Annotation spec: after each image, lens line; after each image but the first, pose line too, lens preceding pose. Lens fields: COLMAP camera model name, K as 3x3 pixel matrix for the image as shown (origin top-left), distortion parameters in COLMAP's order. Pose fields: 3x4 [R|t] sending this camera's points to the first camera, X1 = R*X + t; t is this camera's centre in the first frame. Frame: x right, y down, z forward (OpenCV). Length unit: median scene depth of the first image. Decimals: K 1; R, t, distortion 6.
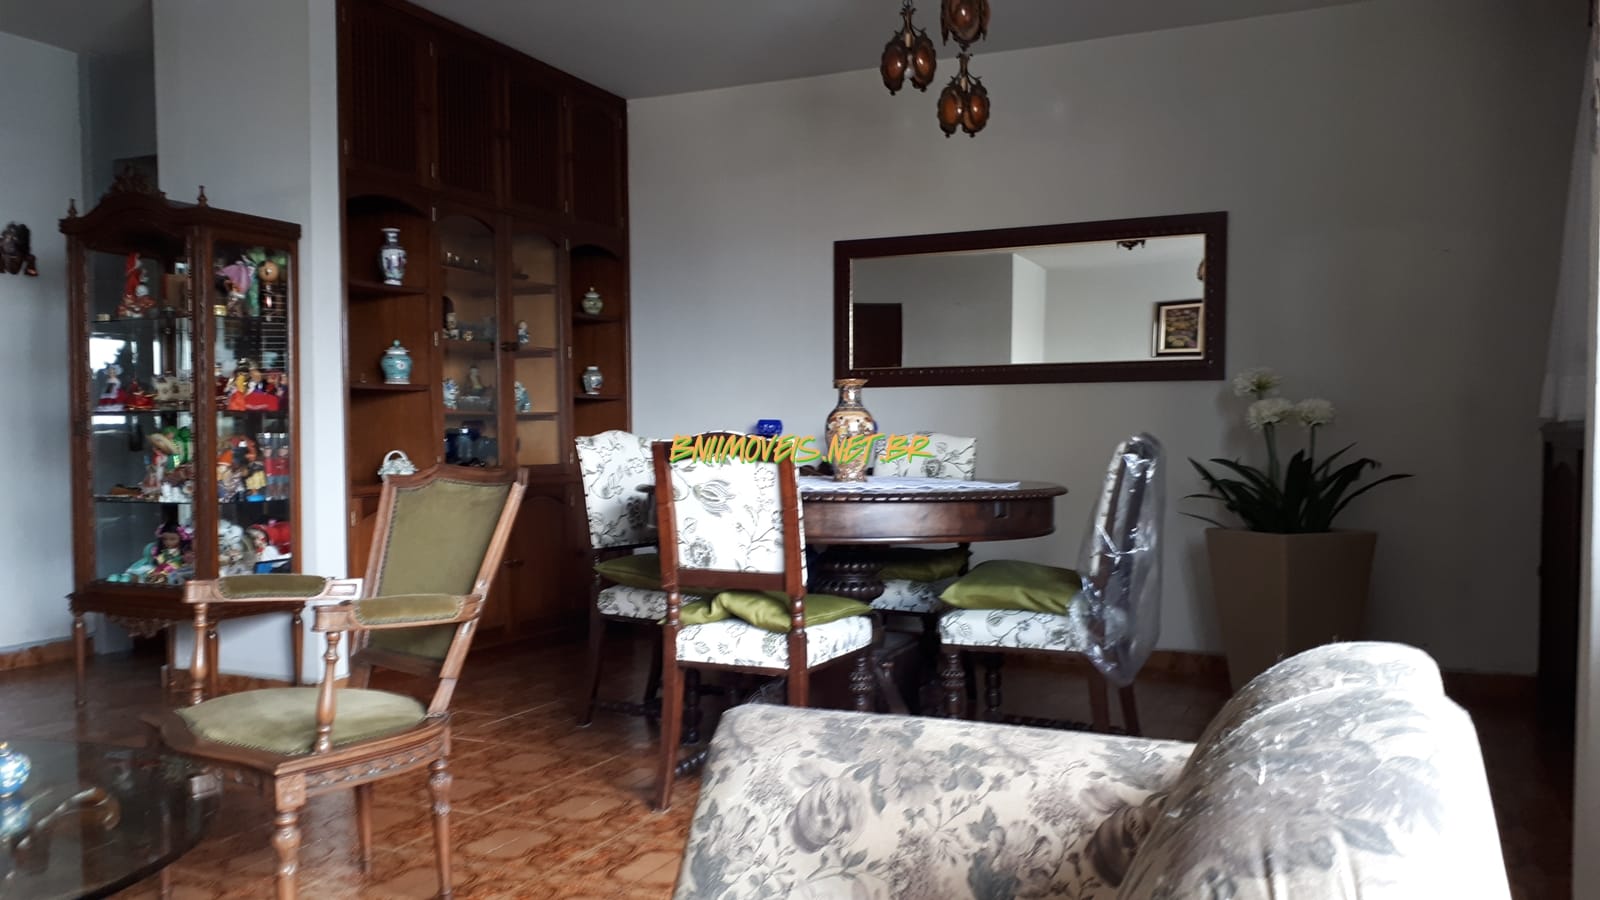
lens RADIAL K [[1254.7, 0, 803.7], [0, 1254.7, 450.7], [0, 0, 1]] dist [0.055197, -0.116732]
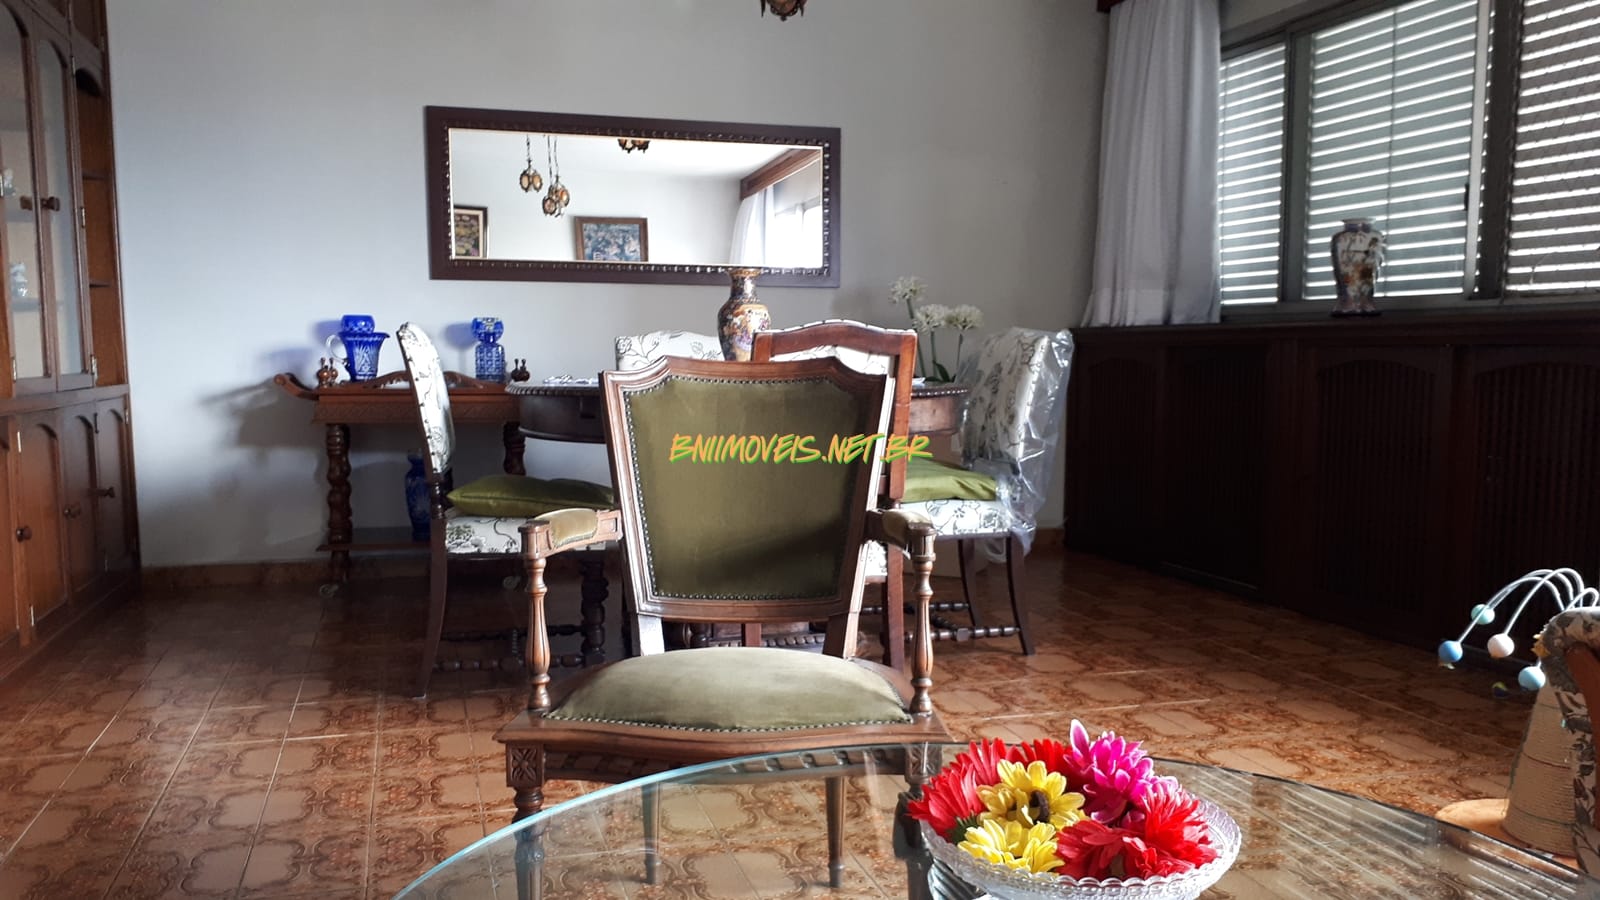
lens RADIAL K [[1254.7, 0, 796.9], [0, 1254.7, 468.3], [0, 0, 1]] dist [0.055197, -0.116732]
pose [[0.743396, -0.062147, 0.665958, -0.518683], [0.007928, 0.996423, 0.084136, 0.010196], [-0.668804, -0.057267, 0.741229, 0.261868]]
